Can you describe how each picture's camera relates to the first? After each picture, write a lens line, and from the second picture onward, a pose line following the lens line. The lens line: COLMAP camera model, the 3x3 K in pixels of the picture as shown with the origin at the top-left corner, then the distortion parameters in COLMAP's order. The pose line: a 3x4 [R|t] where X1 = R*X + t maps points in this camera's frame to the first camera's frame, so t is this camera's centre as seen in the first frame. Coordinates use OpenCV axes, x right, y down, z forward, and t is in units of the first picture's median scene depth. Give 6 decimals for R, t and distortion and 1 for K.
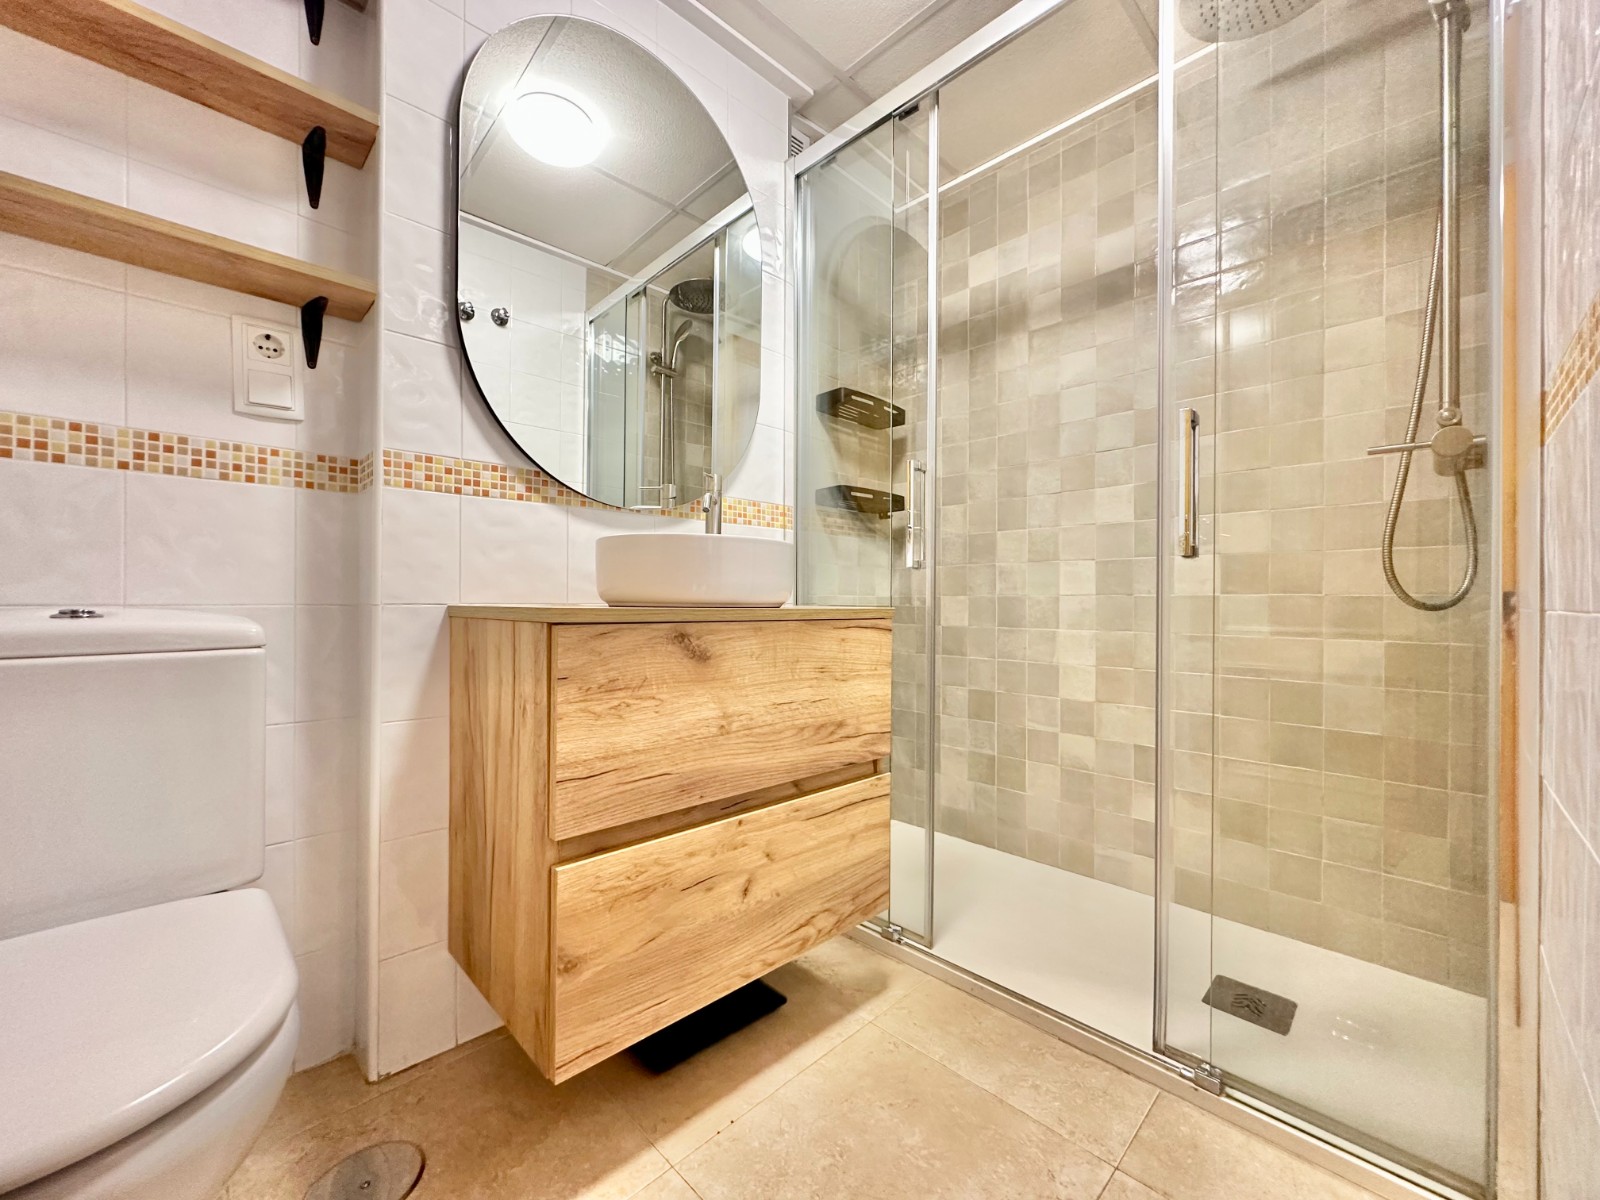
lens RADIAL K [[641.8, 0, 809.1], [0, 641.8, 599.4], [0, 0, 1]] dist [-0.002145, 0.000088]
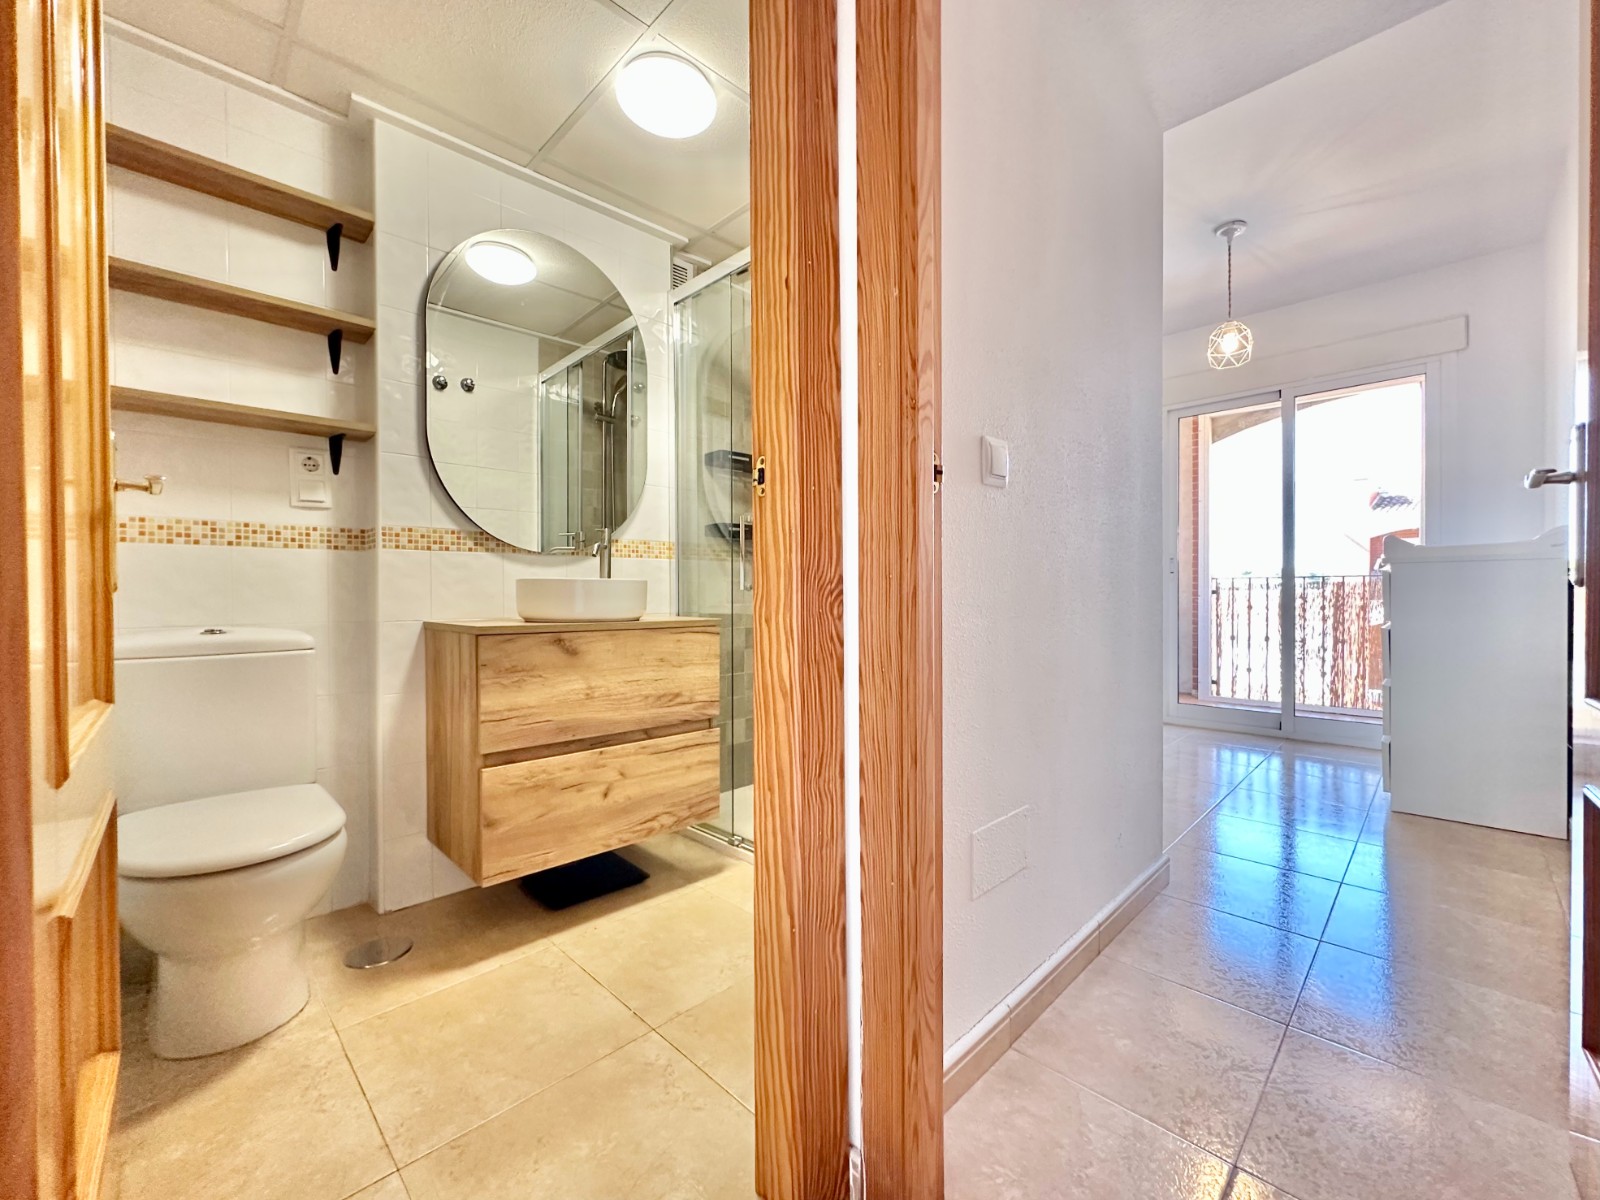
lens RADIAL K [[639.9, 0, 800.0], [0, 639.9, 600.0], [0, 0, 1]] dist [-0.002226, 0.000393]
pose [[0.999972, -0.007294, 0.001792, 0.370828], [0.007272, 0.999902, 0.011951, -0.056101], [-0.001879, -0.011938, 0.999927, -0.590772]]
